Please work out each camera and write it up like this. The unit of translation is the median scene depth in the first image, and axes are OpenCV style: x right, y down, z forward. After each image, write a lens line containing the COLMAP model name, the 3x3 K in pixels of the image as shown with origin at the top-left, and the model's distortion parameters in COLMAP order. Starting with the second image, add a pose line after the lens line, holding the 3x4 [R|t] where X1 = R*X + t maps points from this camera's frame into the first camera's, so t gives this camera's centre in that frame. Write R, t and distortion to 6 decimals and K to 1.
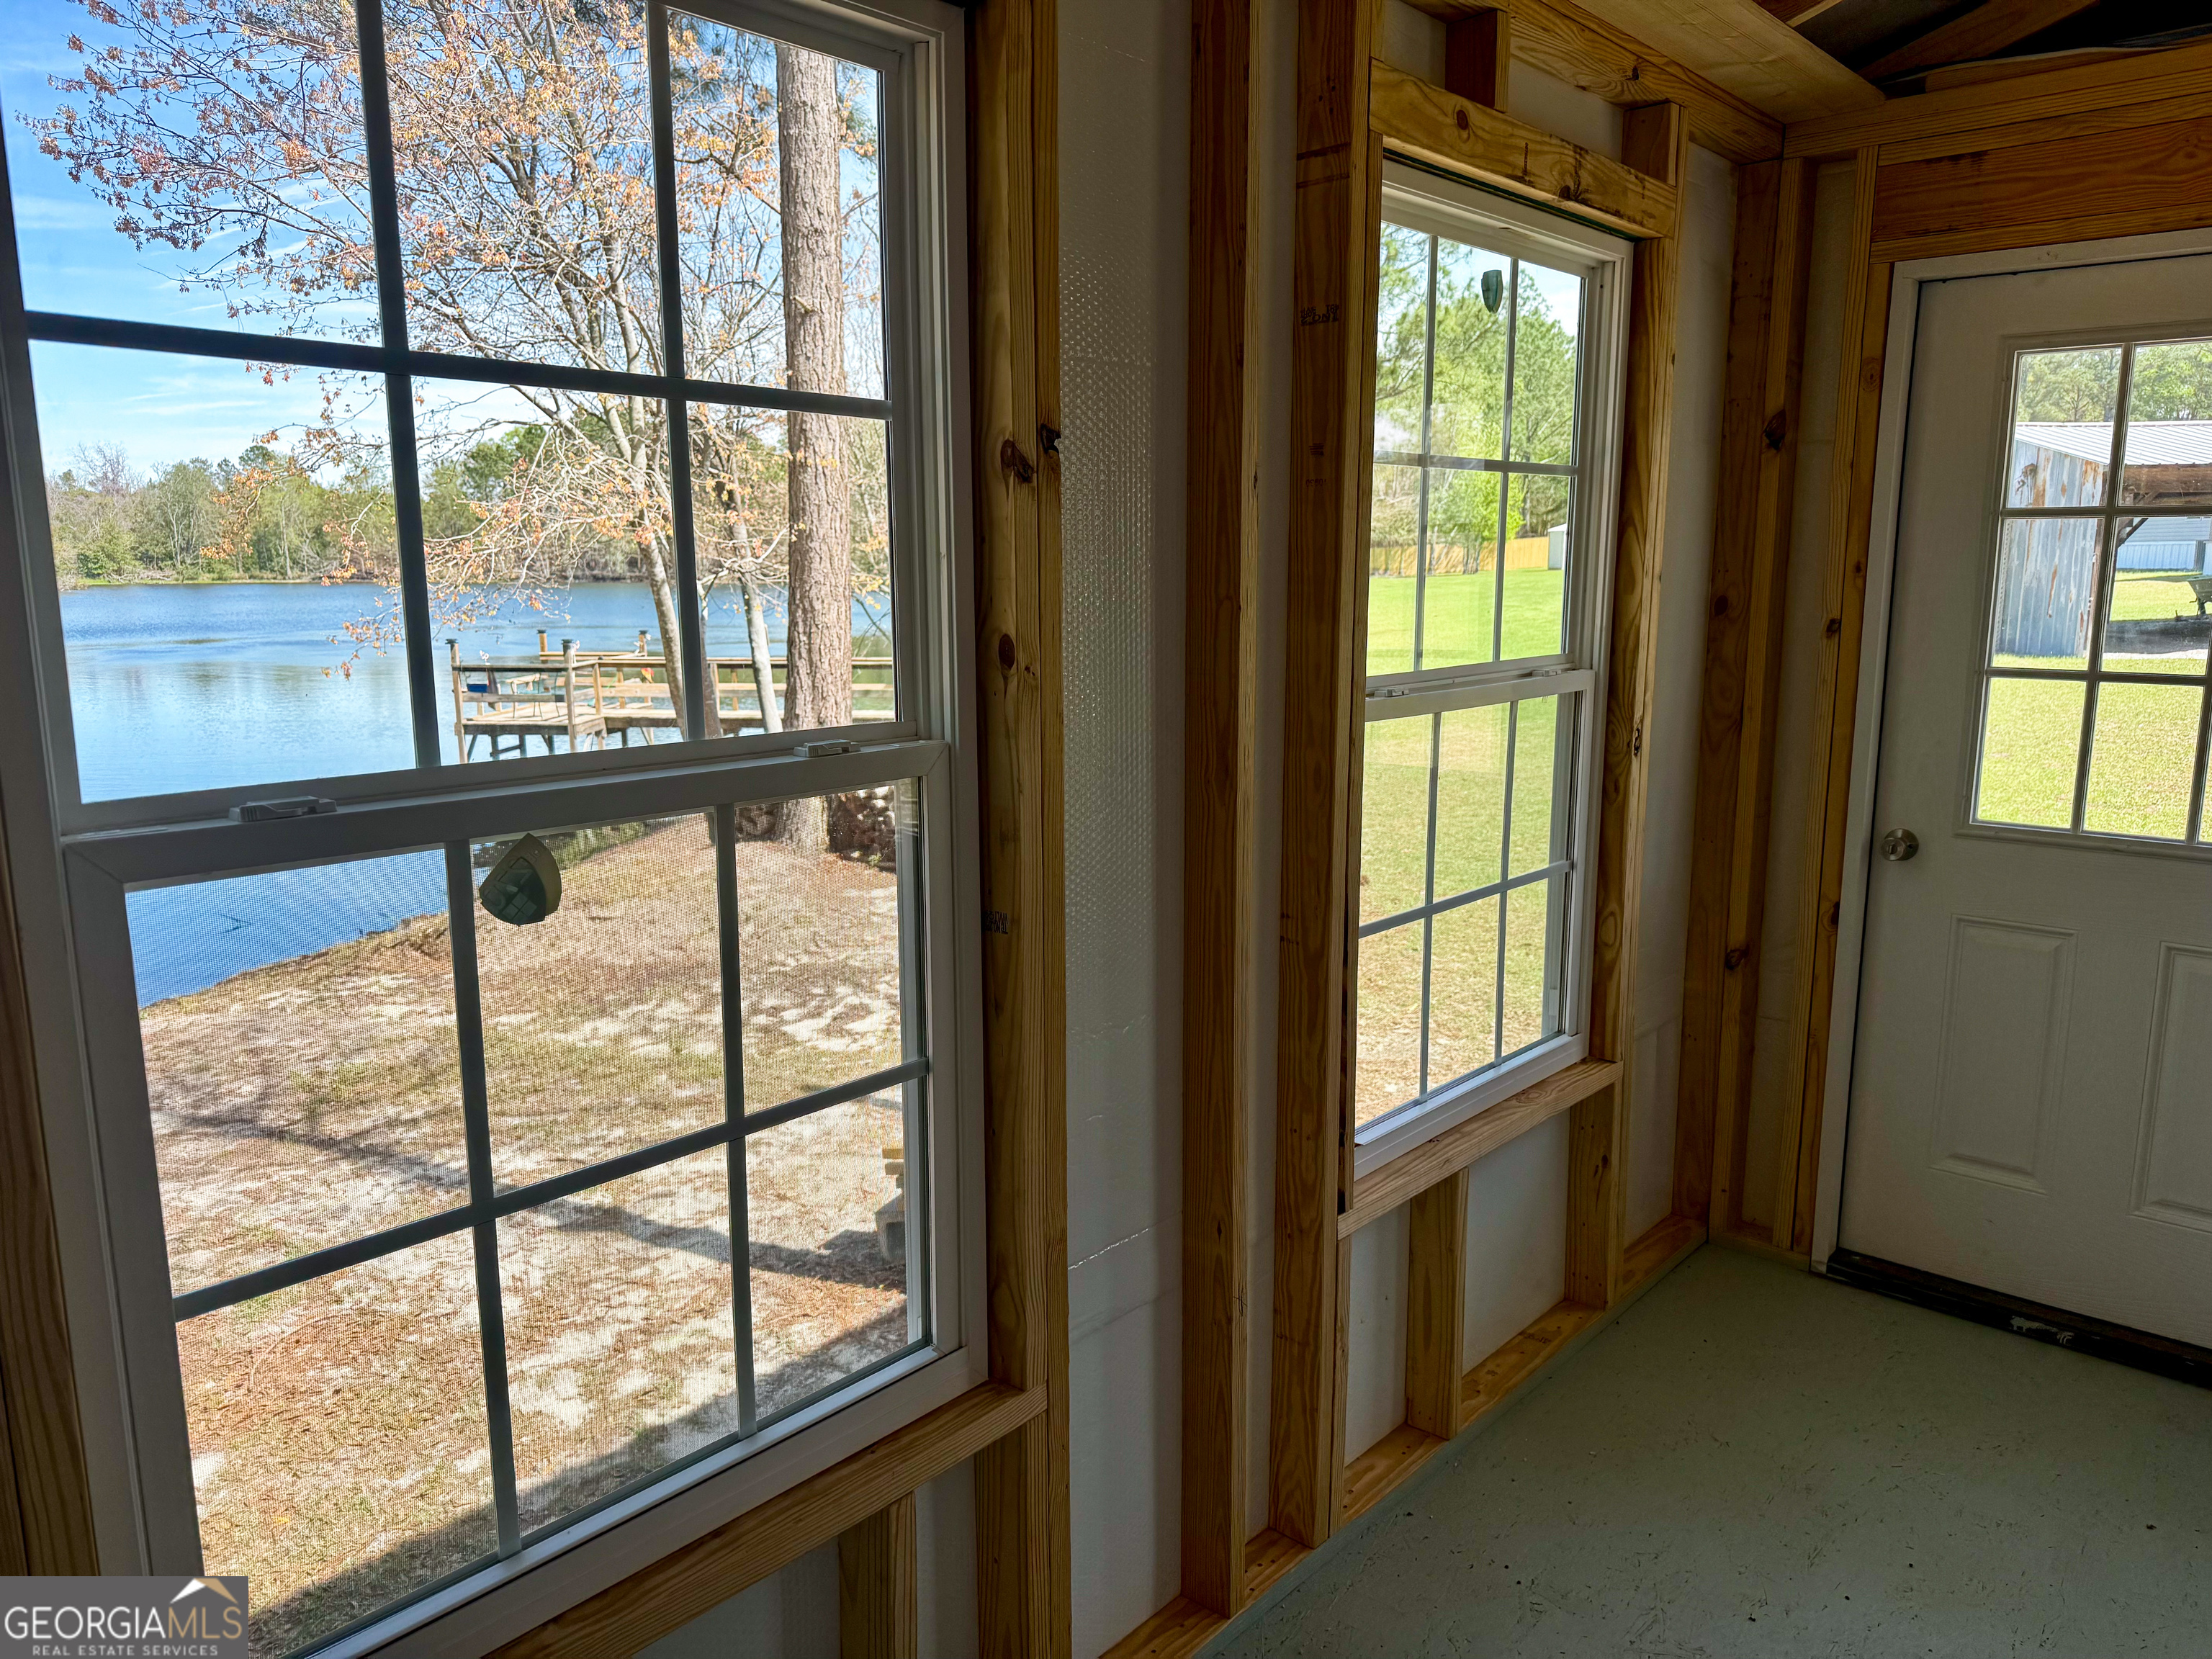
lens RADIAL K [[1569.4, 0, 1113.6], [0, 1569.4, 842.4], [0, 0, 1]] dist [0.052444, -0.045124]
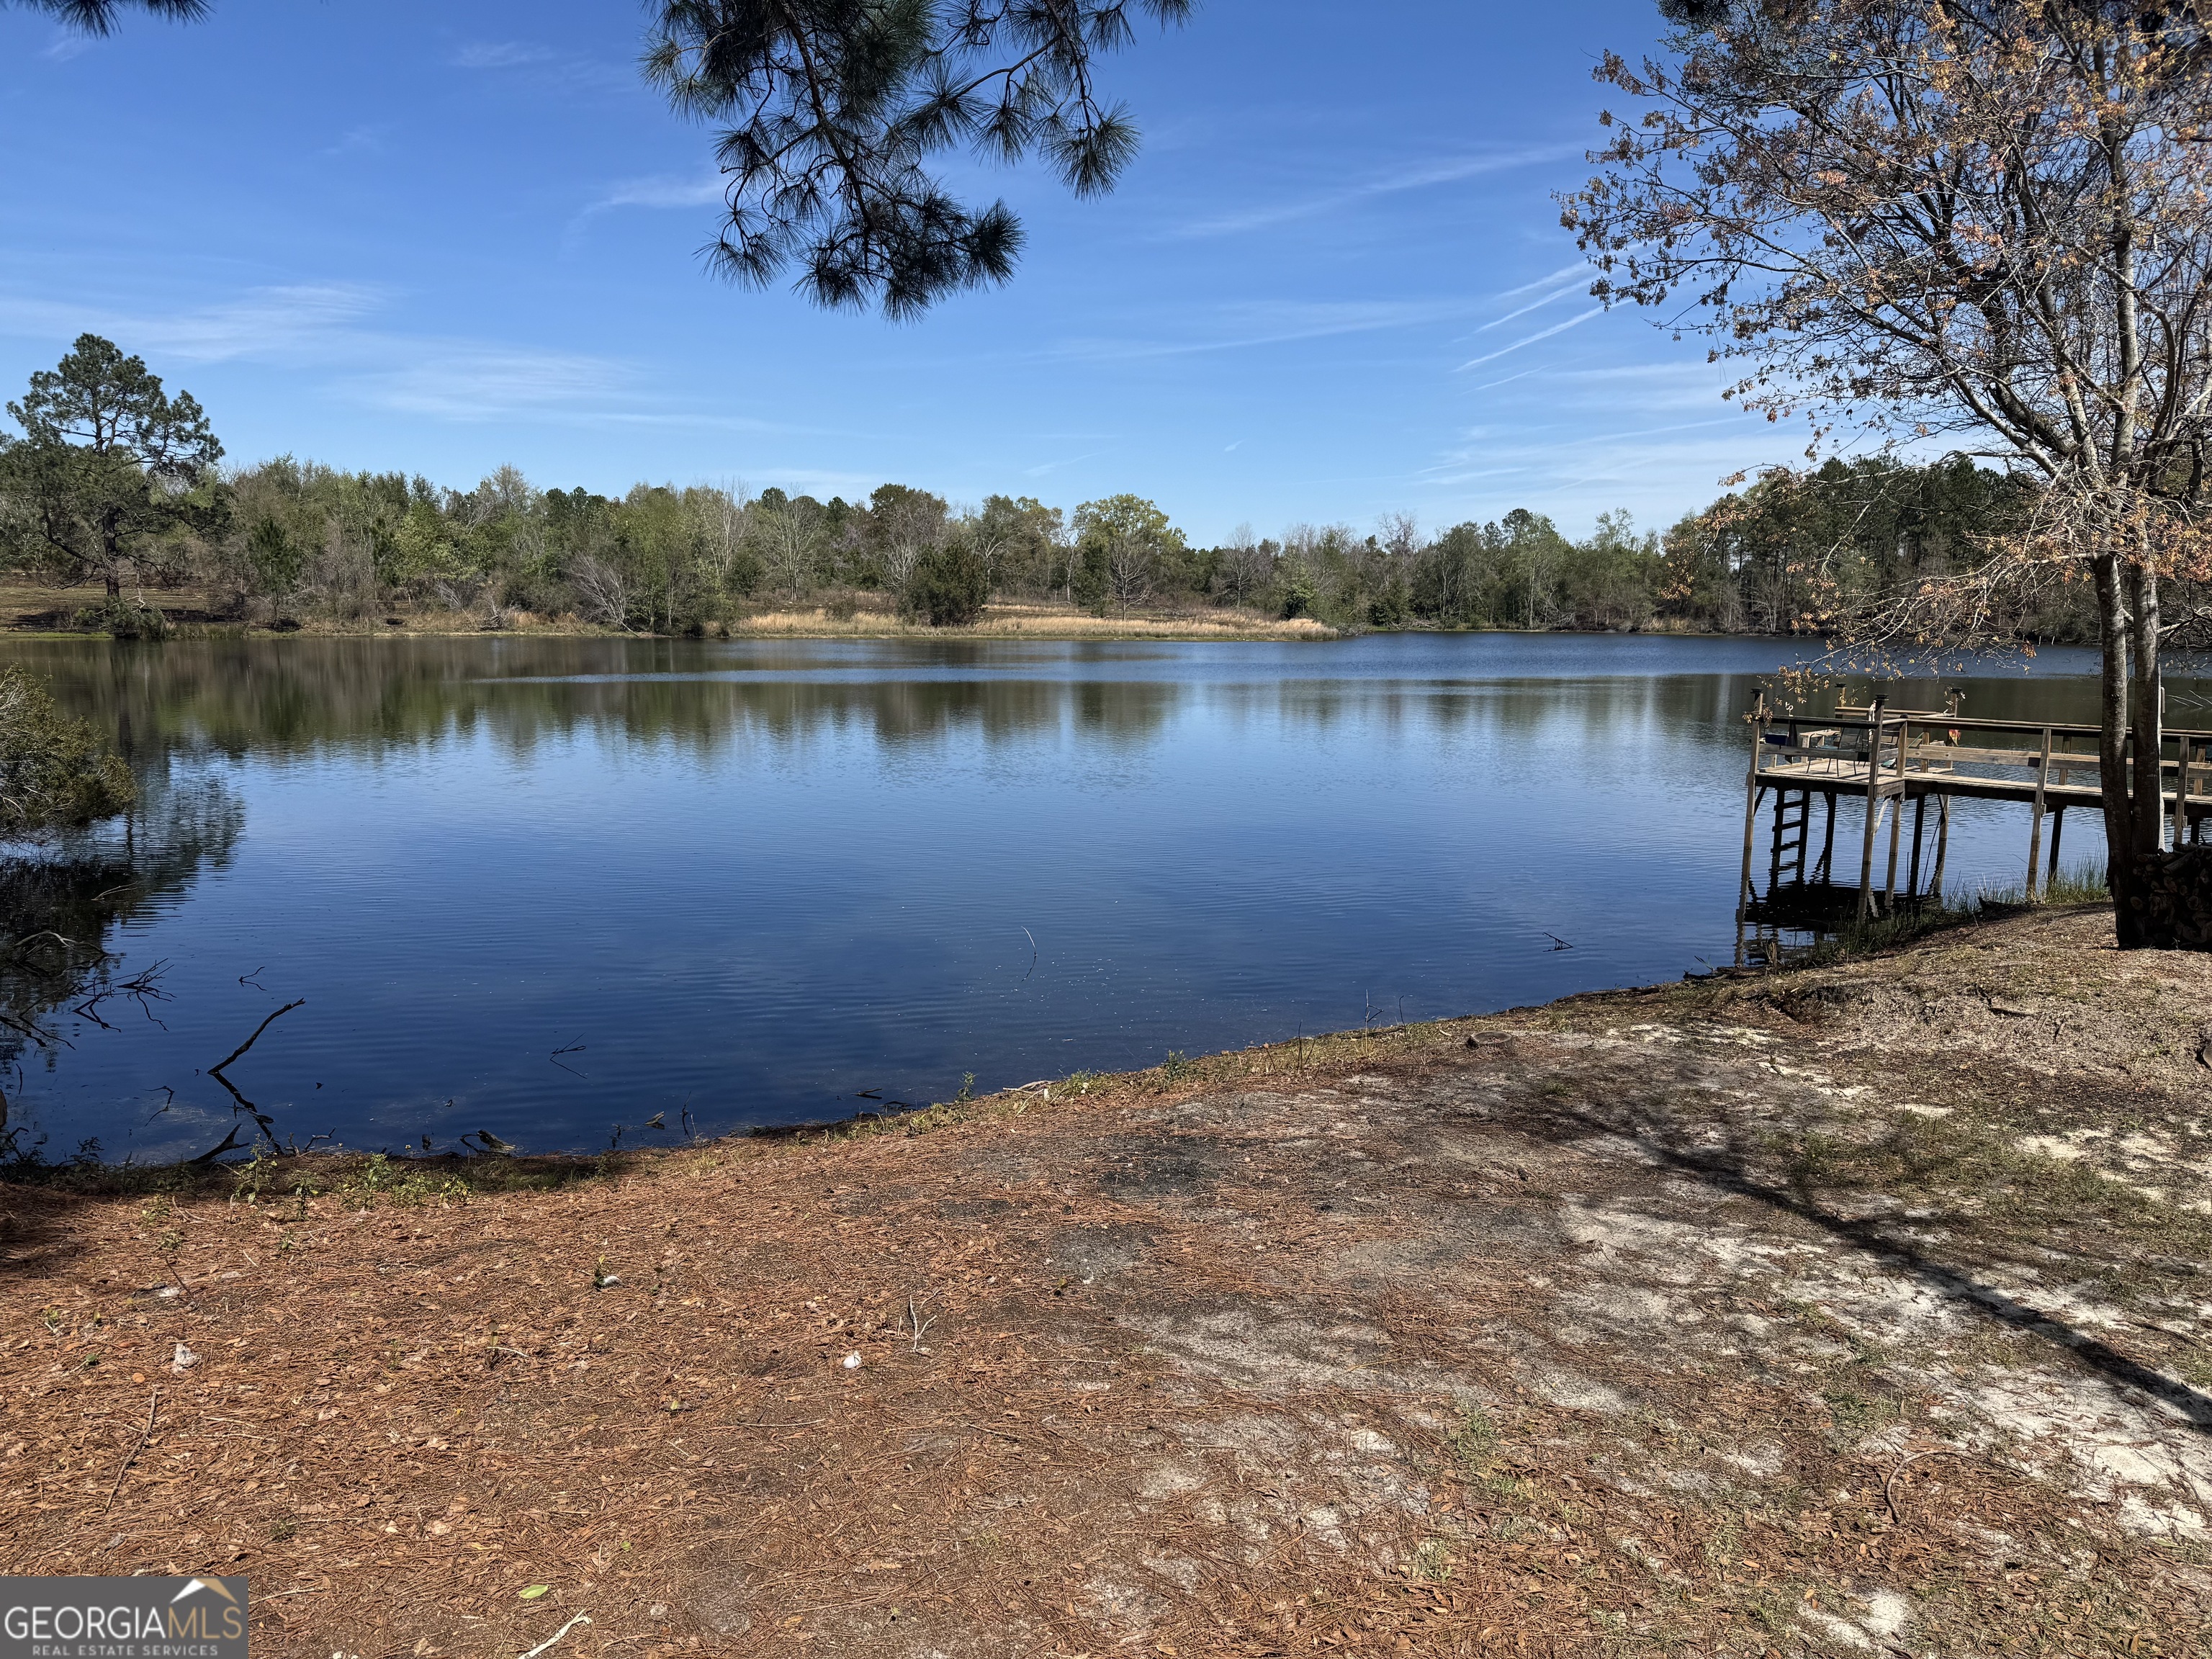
lens RADIAL K [[1569.4, 0, 1115.8], [0, 1569.4, 836.7], [0, 0, 1]] dist [0.052444, -0.045124]
pose [[0.749123, 0.112557, -0.652799, -0.138715], [-0.136704, 0.990514, 0.013911, 0.007602], [0.648172, 0.078819, 0.757404, 0.013098]]
